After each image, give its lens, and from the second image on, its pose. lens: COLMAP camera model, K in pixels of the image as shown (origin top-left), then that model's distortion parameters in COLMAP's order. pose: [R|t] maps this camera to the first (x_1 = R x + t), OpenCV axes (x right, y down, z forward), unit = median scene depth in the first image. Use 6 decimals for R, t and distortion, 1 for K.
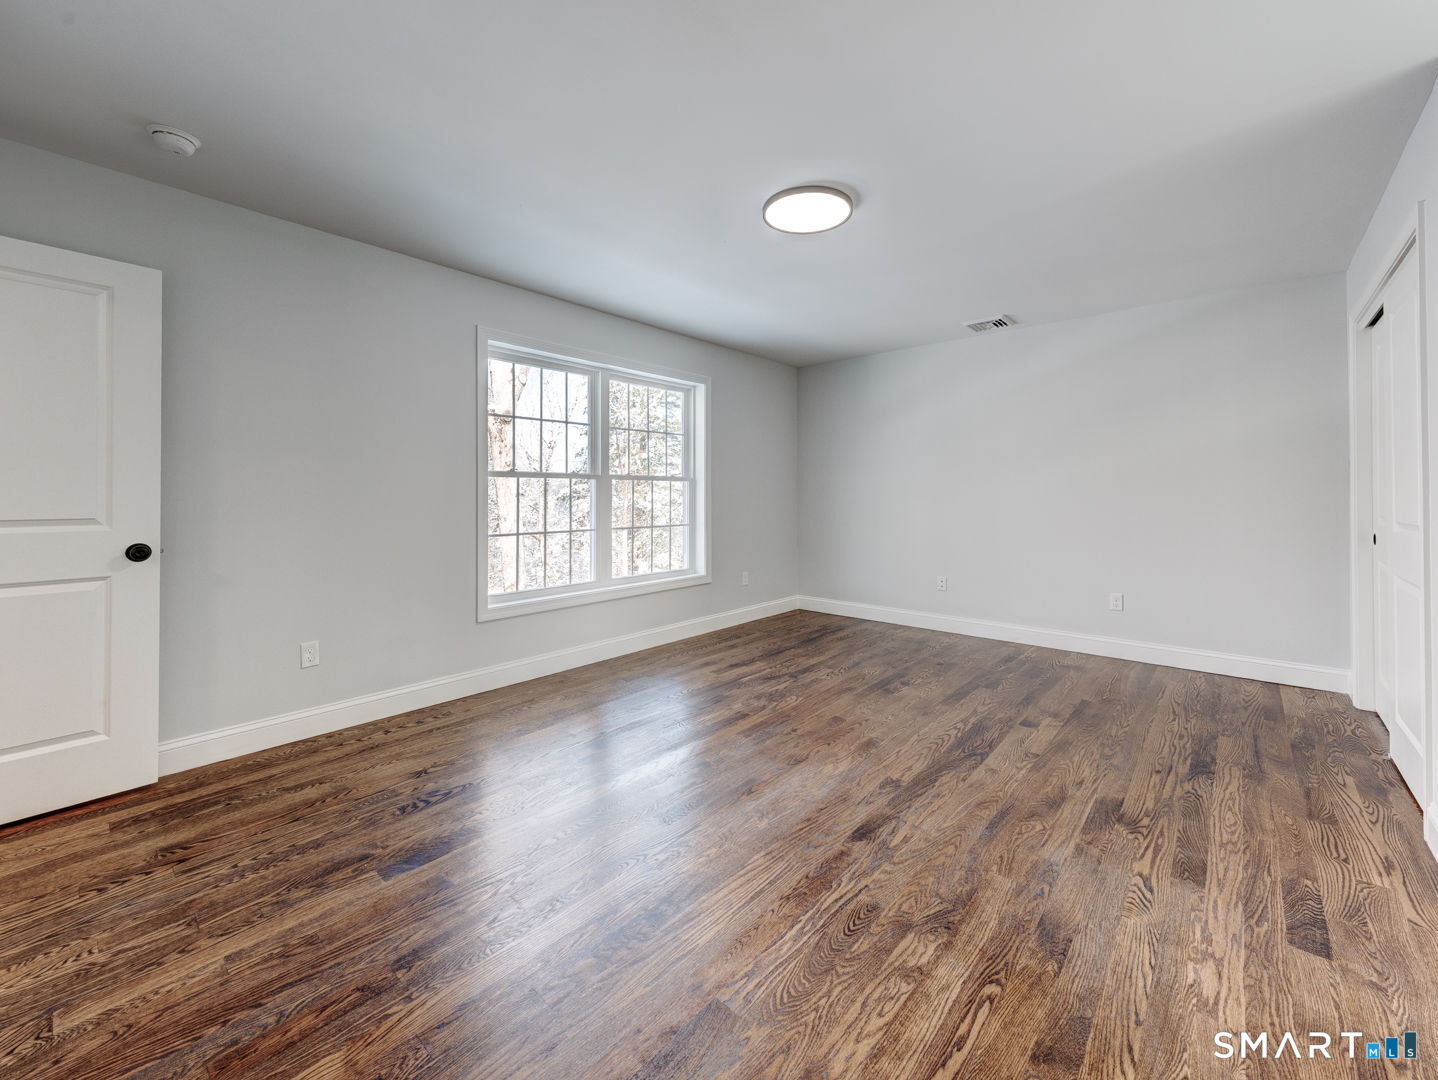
lens RADIAL K [[572.4, 0, 719.2], [0, 572.4, 535.5], [0, 0, 1]] dist [0.004094, -0.000746]
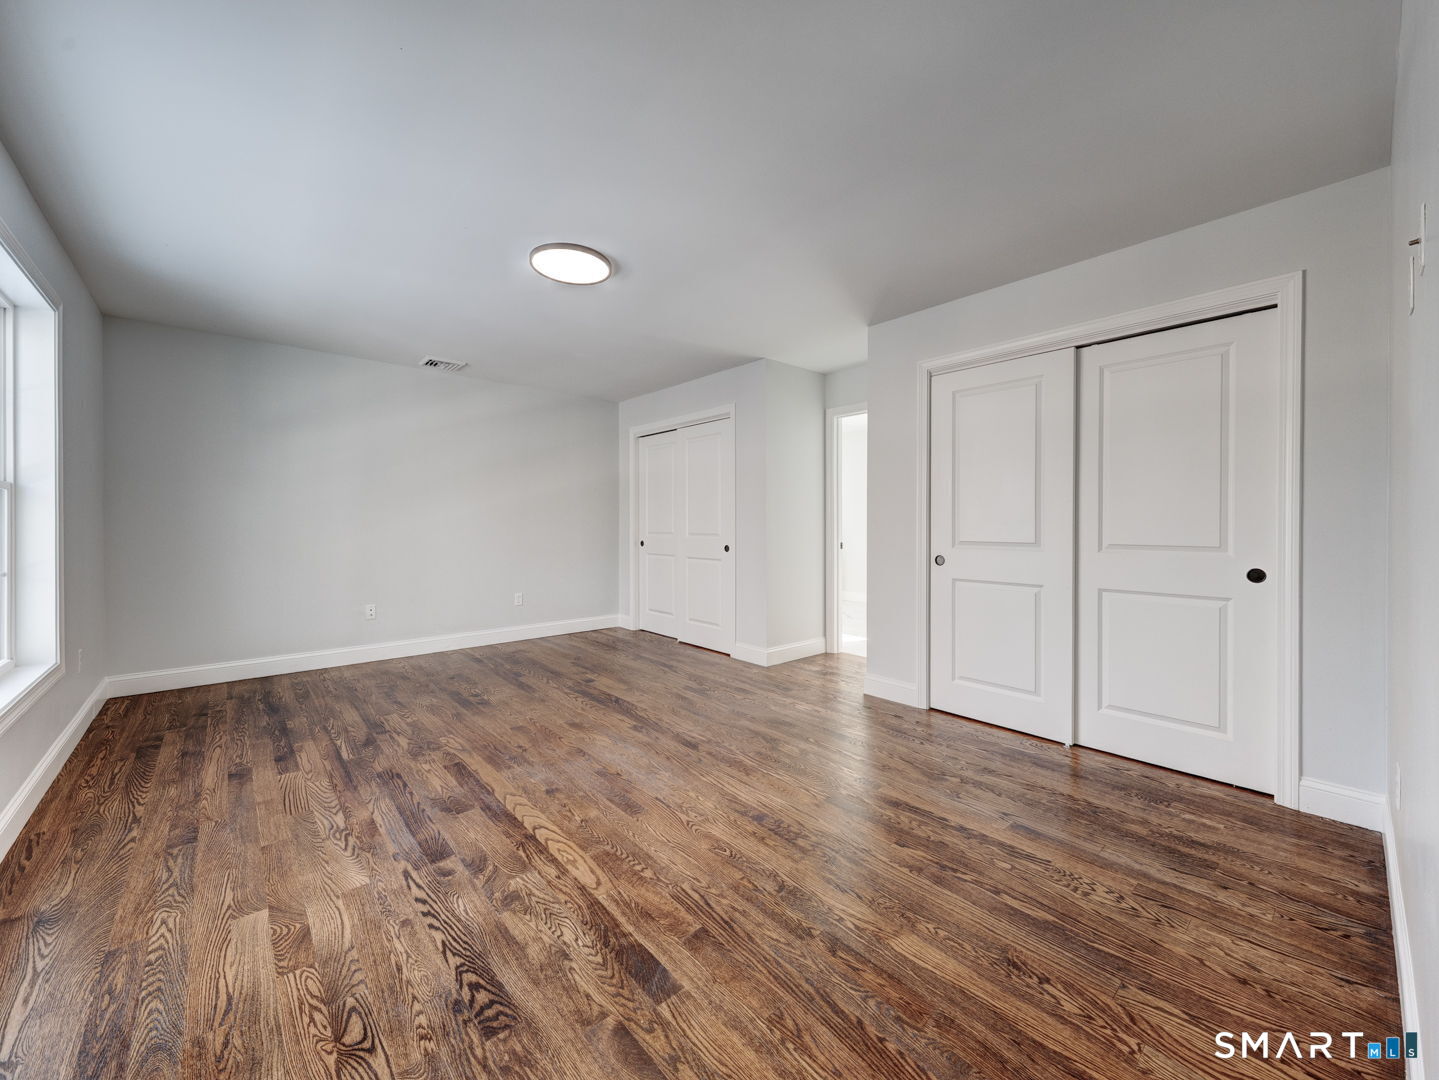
lens RADIAL K [[572.8, 0, 720.2], [0, 572.8, 544.4], [0, 0, 1]] dist [0.004094, -0.000746]
pose [[0.116259, -0.037176, 0.992523, -1.226679], [0.073189, 0.996903, 0.028767, -0.036898], [-0.990519, 0.069298, 0.118620, 0.730860]]
